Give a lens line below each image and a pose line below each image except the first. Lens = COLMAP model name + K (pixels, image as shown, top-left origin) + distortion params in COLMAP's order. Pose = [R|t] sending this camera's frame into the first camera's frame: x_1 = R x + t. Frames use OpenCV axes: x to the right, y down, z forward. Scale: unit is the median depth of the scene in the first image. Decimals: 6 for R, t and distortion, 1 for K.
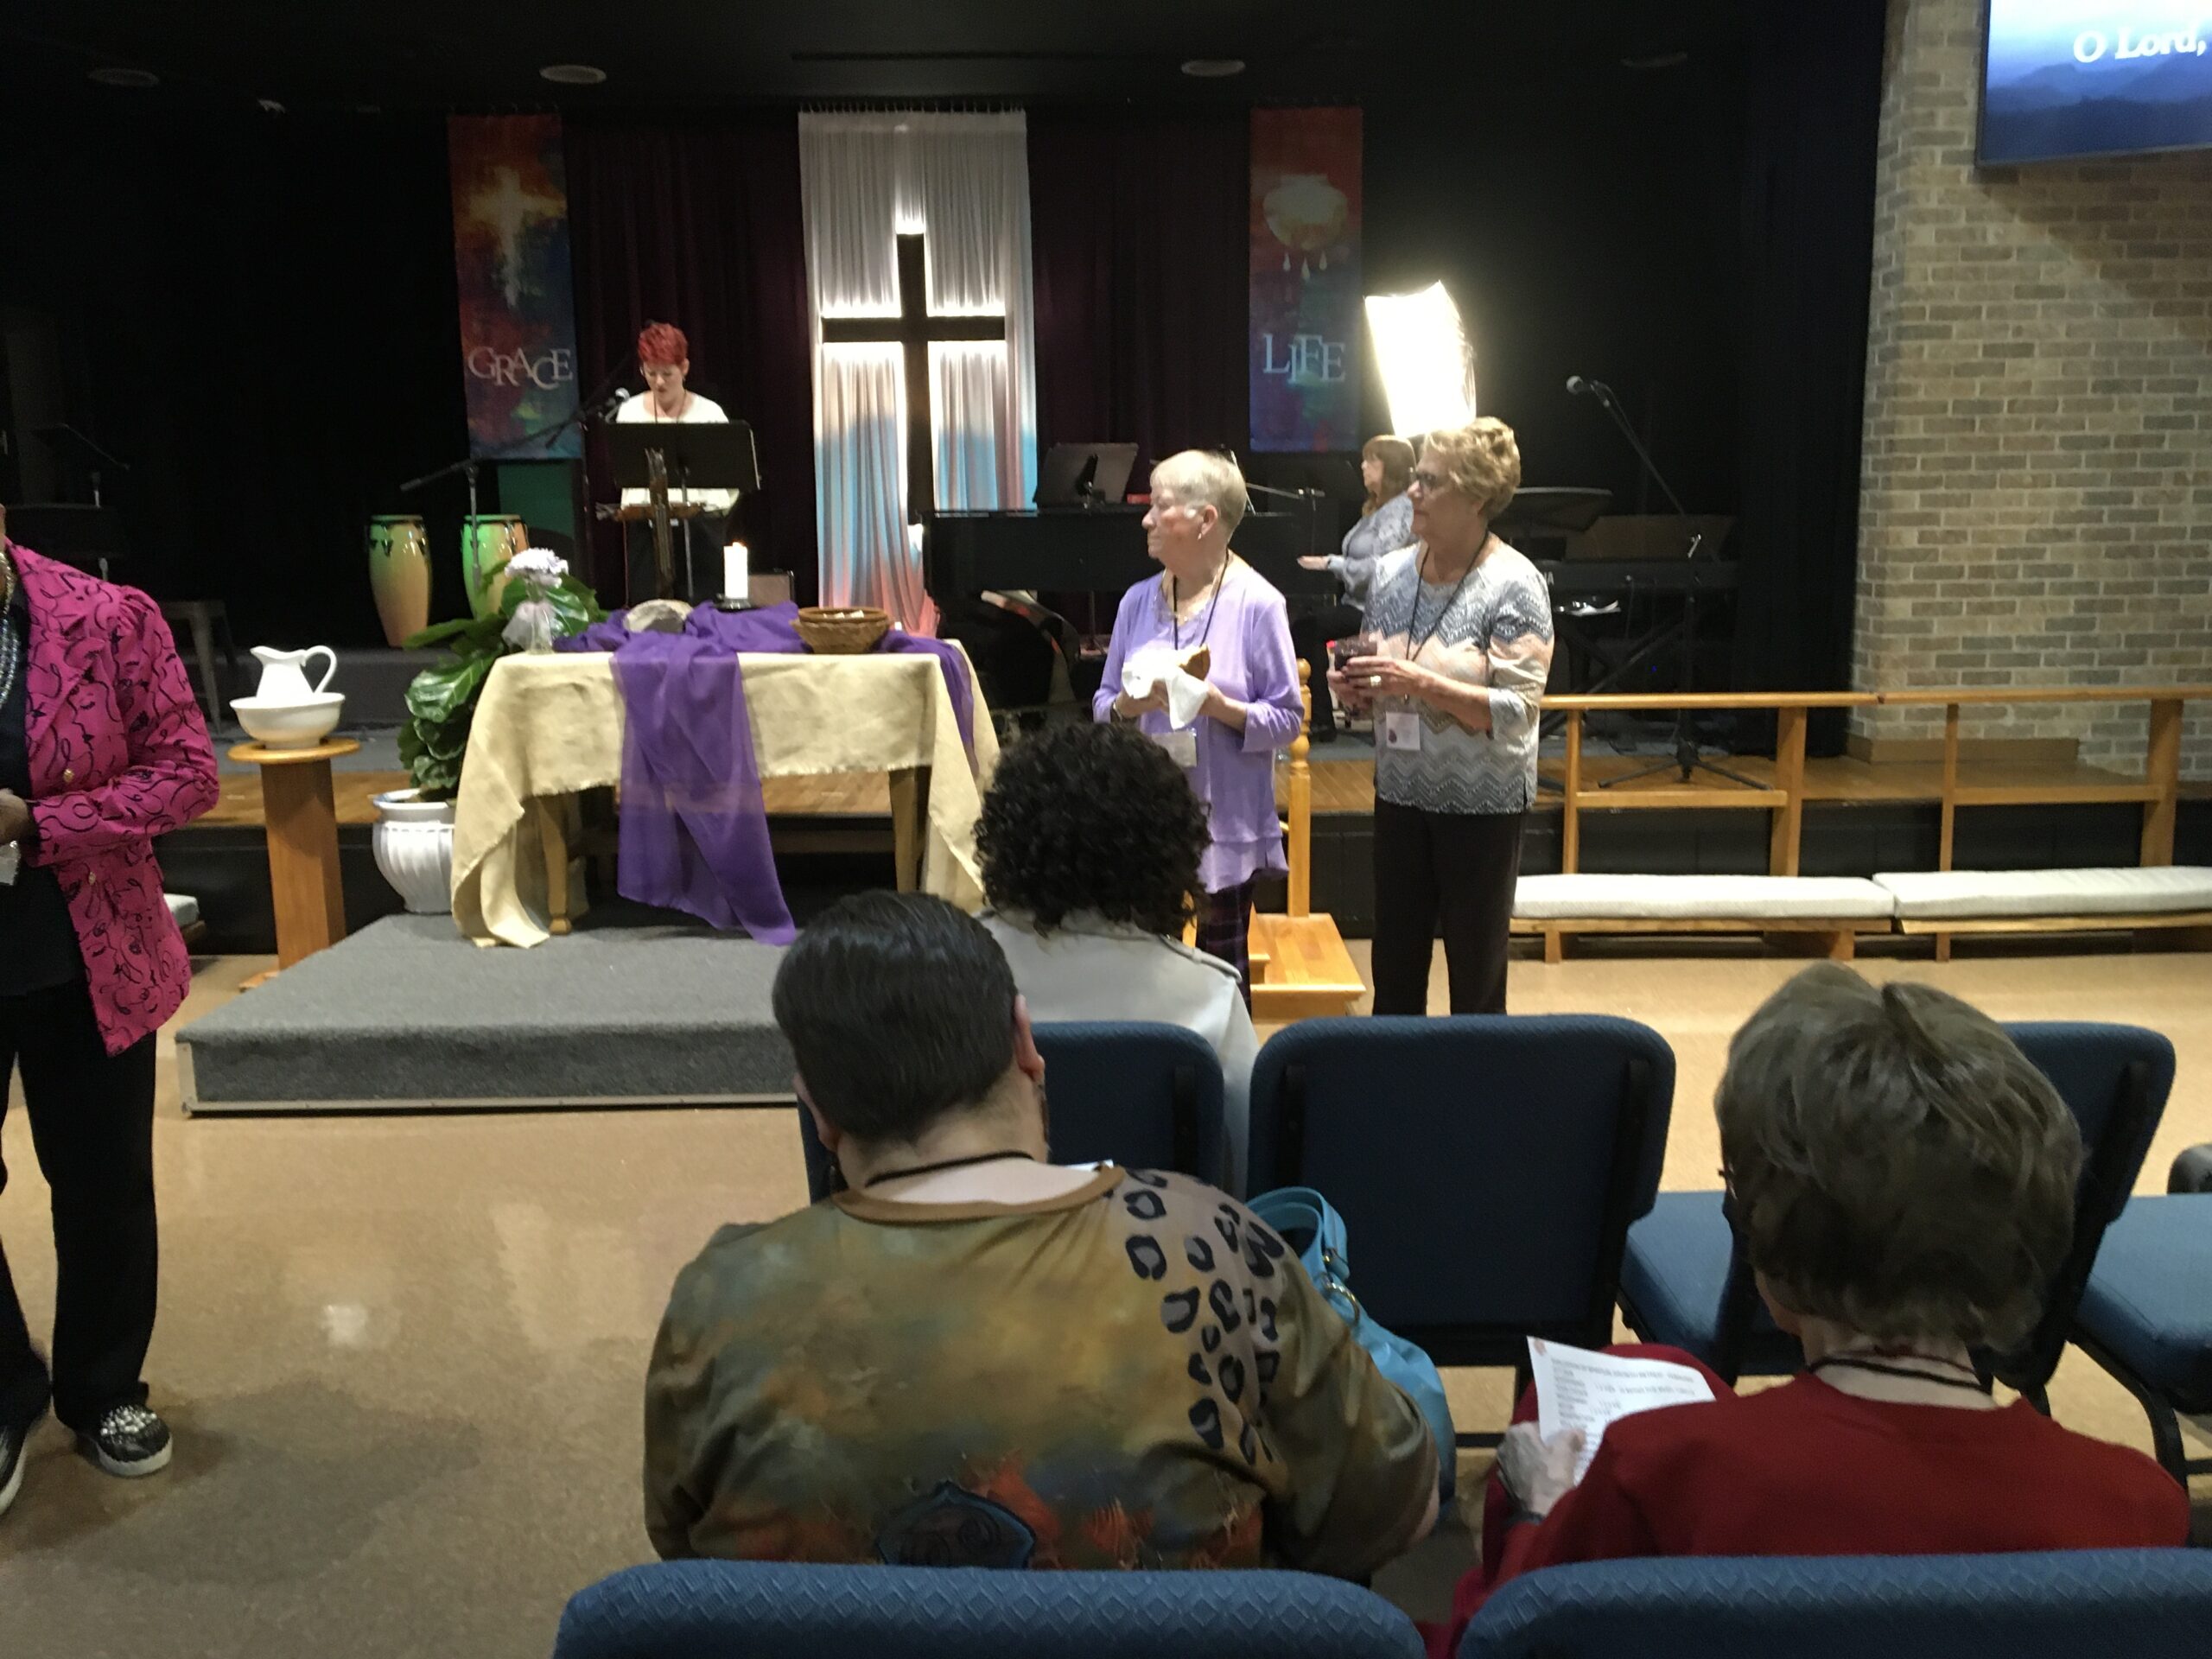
lens RADIAL K [[1861.8, 0, 1106.7], [0, 1861.8, 816.2], [0, 0, 1]] dist [0.083738, -0.126201]
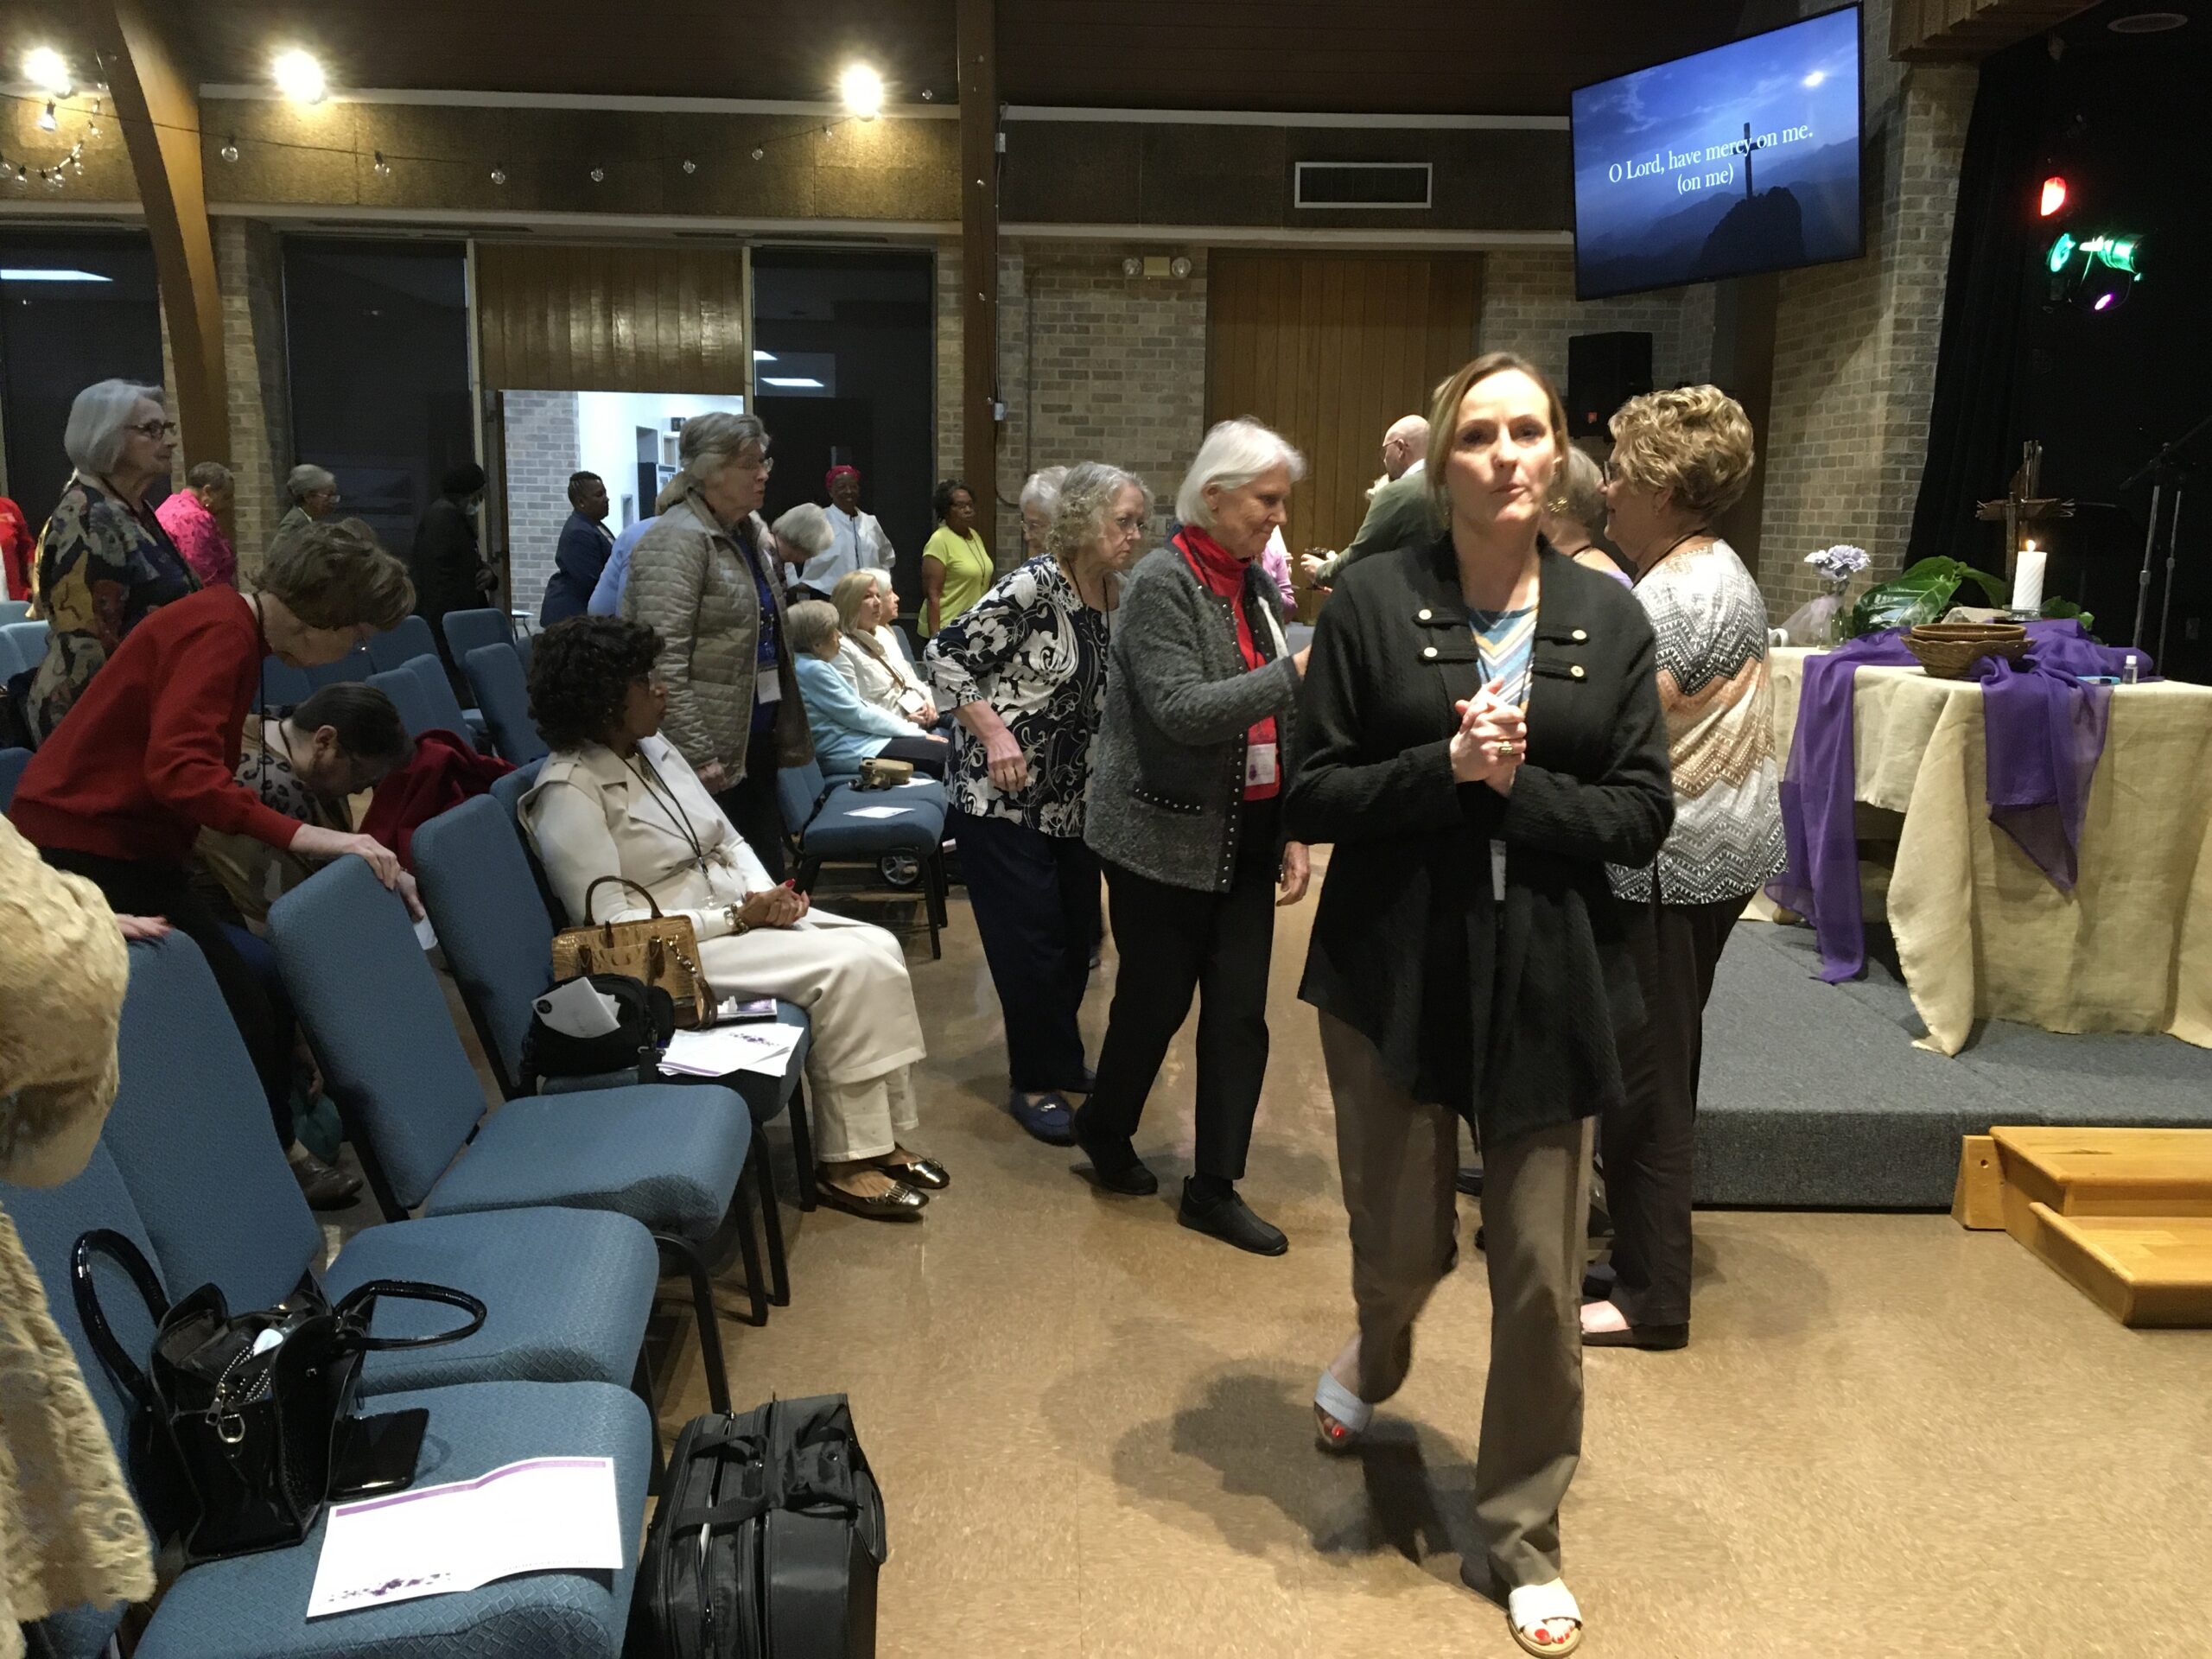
lens RADIAL K [[1861.8, 0, 1108.8], [0, 1861.8, 823.7], [0, 0, 1]] dist [0.083738, -0.126201]
pose [[0.031800, 0.178741, -0.983382, 0.457416], [-0.178065, 0.969153, 0.170396, -0.064835], [0.983505, 0.169688, 0.062646, 0.375492]]
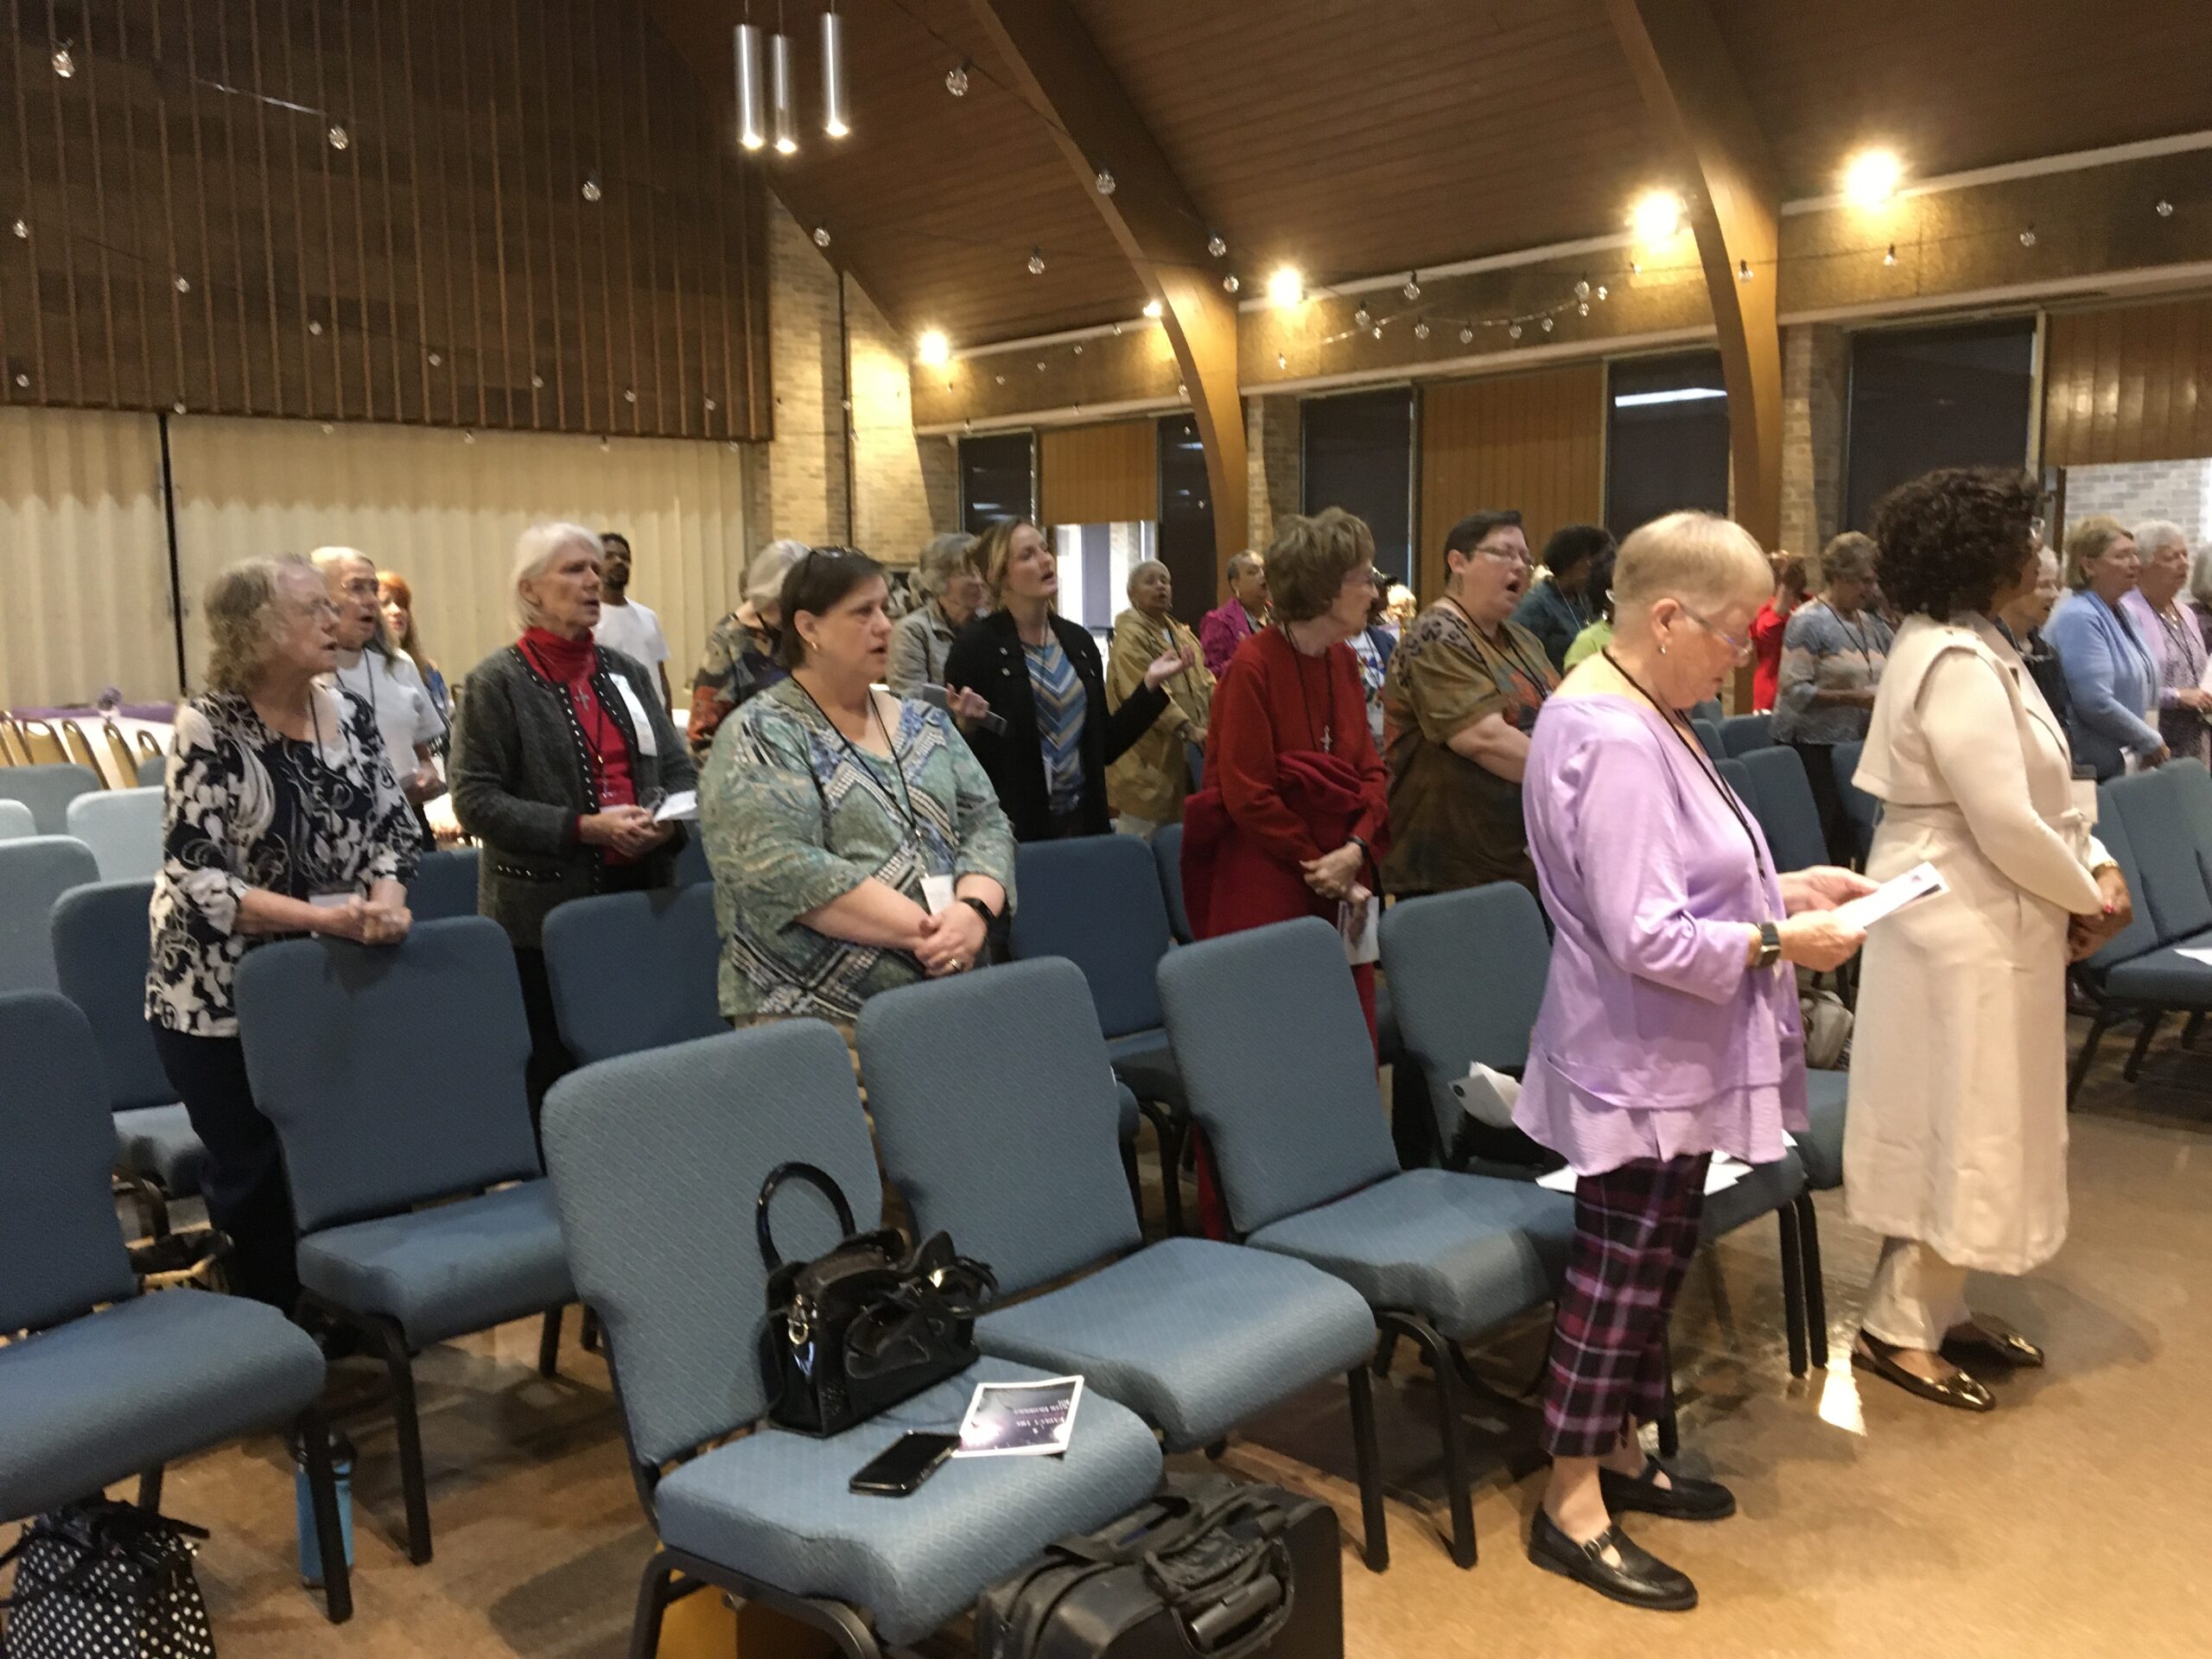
lens RADIAL K [[1861.8, 0, 1101.7], [0, 1861.8, 818.7], [0, 0, 1]] dist [0.083738, -0.126201]
pose [[-0.741801, 0.102633, -0.662720, 0.398210], [-0.086275, 0.965402, 0.246079, -0.087316], [0.665047, 0.239718, -0.707282, 0.504022]]
